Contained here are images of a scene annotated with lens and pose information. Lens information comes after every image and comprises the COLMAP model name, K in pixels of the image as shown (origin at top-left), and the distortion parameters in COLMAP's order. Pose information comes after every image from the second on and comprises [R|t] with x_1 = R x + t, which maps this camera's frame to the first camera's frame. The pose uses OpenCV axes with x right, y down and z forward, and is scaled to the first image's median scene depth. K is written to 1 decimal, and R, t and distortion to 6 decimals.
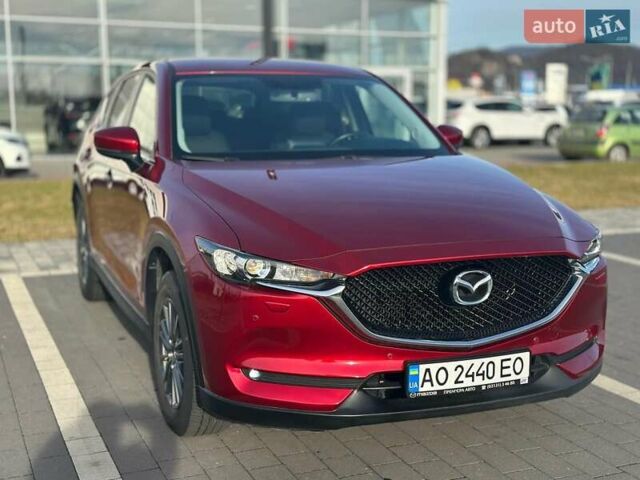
lens RADIAL K [[887.0, 0, 316.8], [0, 887.0, 240.2], [0, 0, 1]] dist [0.135972, 0.000000]
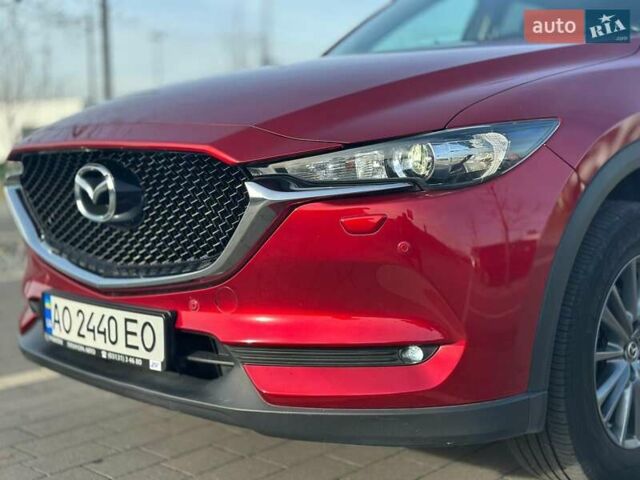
lens RADIAL K [[887.0, 0, 312.9], [0, 887.0, 238.7], [0, 0, 1]] dist [0.135972, 0.000000]
pose [[0.399564, 0.088571, -0.912417, 0.826660], [-0.122360, 0.991568, 0.042670, 0.038385], [0.908503, 0.094594, 0.407032, 0.877993]]
